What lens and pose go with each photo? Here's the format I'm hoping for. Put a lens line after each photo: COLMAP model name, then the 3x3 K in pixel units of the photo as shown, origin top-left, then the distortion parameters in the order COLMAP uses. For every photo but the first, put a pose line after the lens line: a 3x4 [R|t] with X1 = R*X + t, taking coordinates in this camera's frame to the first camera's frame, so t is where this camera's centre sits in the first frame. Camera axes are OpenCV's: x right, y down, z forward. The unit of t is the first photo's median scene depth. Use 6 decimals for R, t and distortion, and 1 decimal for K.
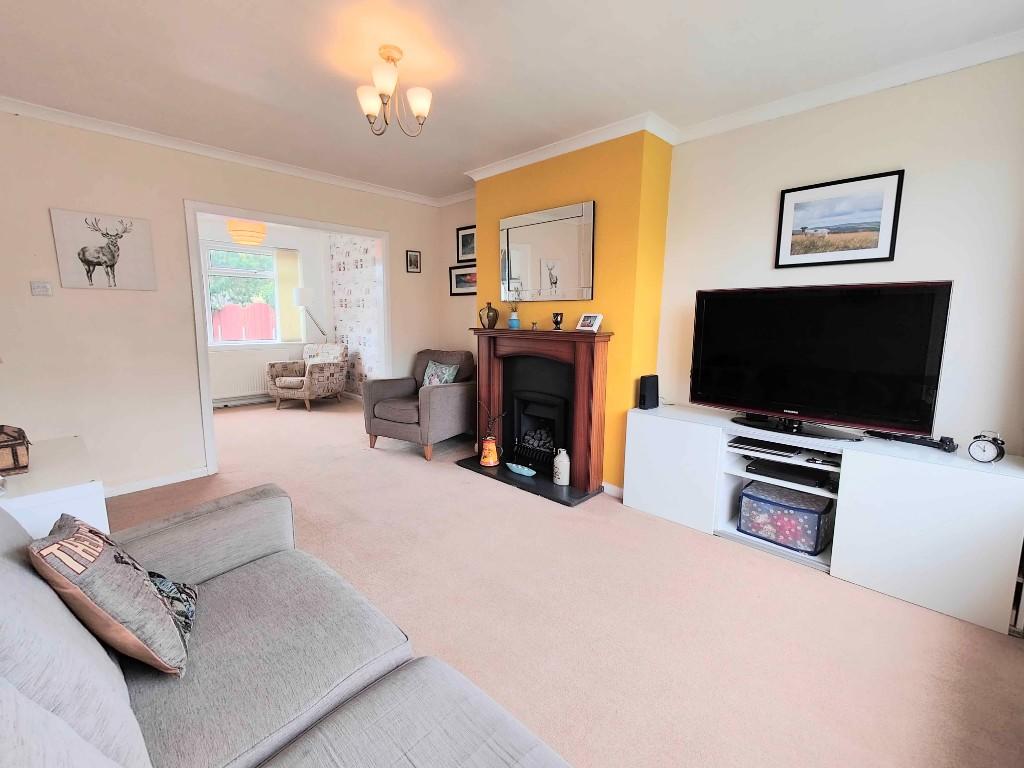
lens RADIAL K [[448.8, 0, 514.3], [0, 448.8, 384.2], [0, 0, 1]] dist [0.000529, 0.000314]
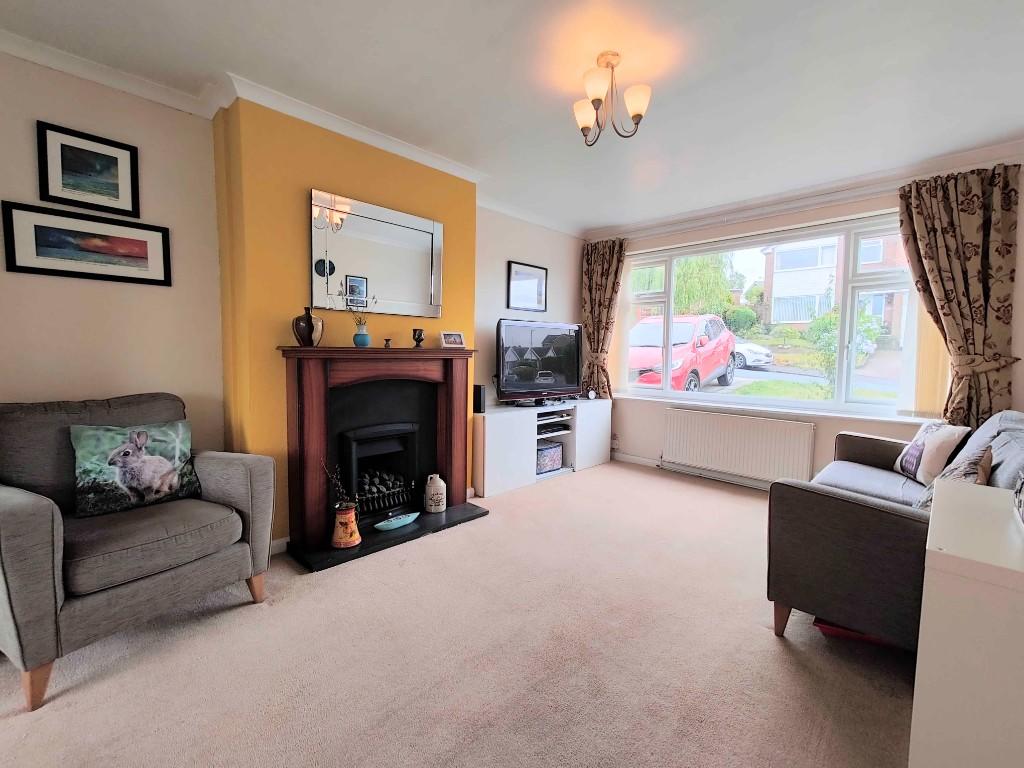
lens RADIAL K [[448.8, 0, 515.6], [0, 448.8, 378.4], [0, 0, 1]] dist [0.000529, 0.000314]
pose [[0.004545, -0.071061, 0.997462, -0.765390], [0.131423, 0.988862, 0.069850, -0.090518], [-0.991316, 0.130772, 0.013833, 0.746457]]
